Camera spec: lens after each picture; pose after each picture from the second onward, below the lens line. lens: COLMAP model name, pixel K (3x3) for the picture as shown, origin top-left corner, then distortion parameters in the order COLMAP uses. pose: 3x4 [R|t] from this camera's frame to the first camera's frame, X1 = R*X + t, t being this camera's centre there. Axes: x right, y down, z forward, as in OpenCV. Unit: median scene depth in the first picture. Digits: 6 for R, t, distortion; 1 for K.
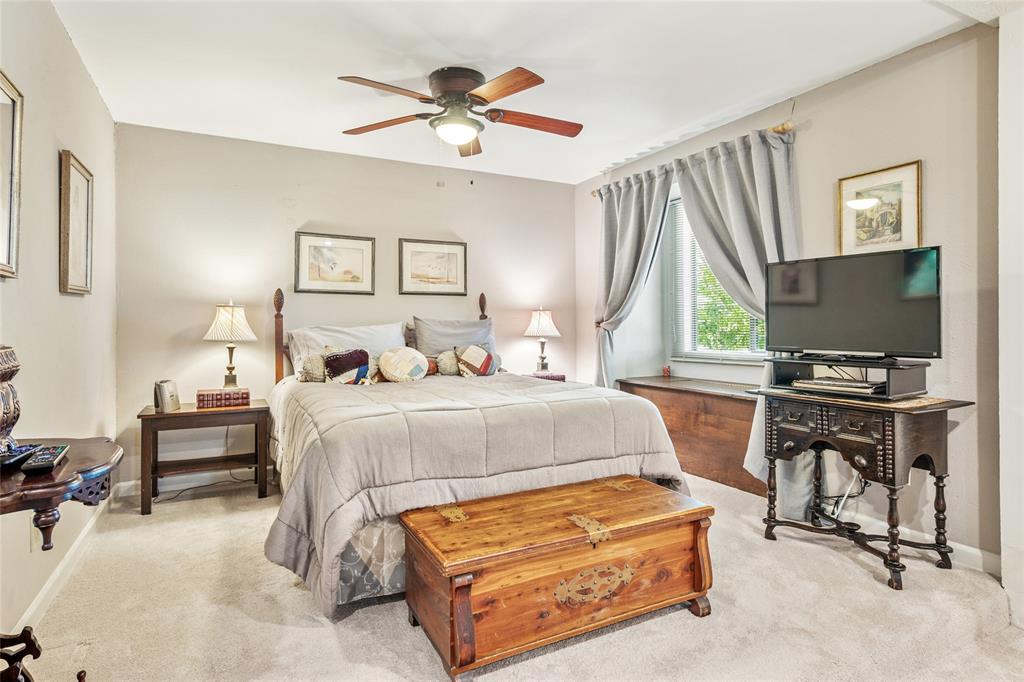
lens RADIAL K [[566.4, 0, 512.3], [0, 566.4, 318.3], [0, 0, 1]] dist [0.000308, 0.002108]
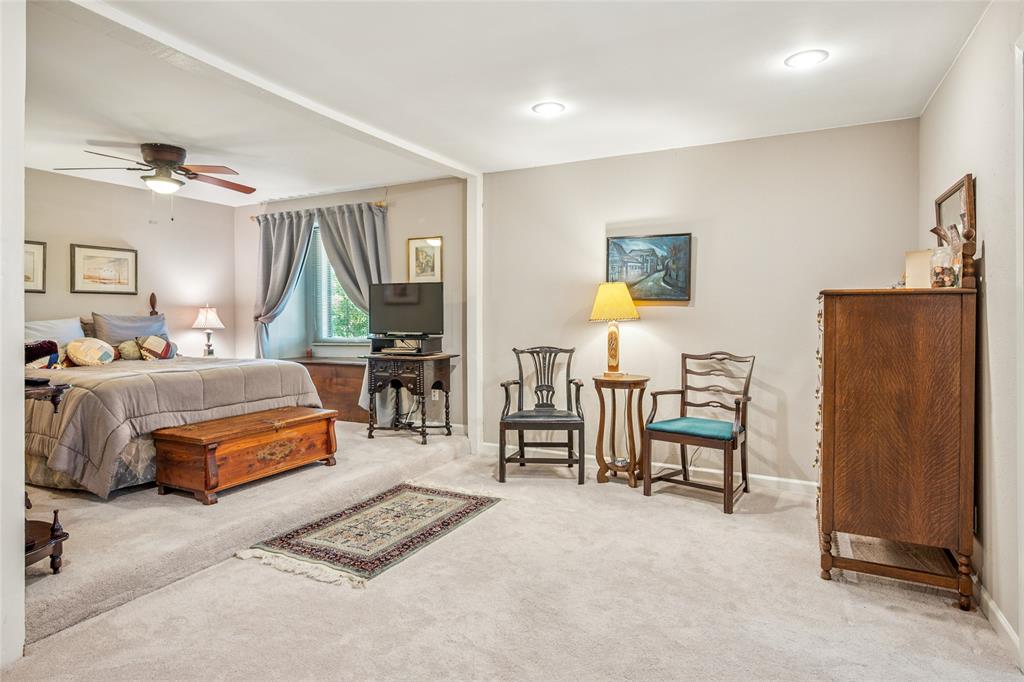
lens RADIAL K [[566.4, 0, 508.8], [0, 566.4, 318.3], [0, 0, 1]] dist [0.000308, 0.002108]
pose [[0.817839, -0.002457, 0.575441, -0.200848], [-0.003914, 0.999944, 0.009832, -0.008577], [-0.575433, -0.010293, 0.817784, -0.656353]]
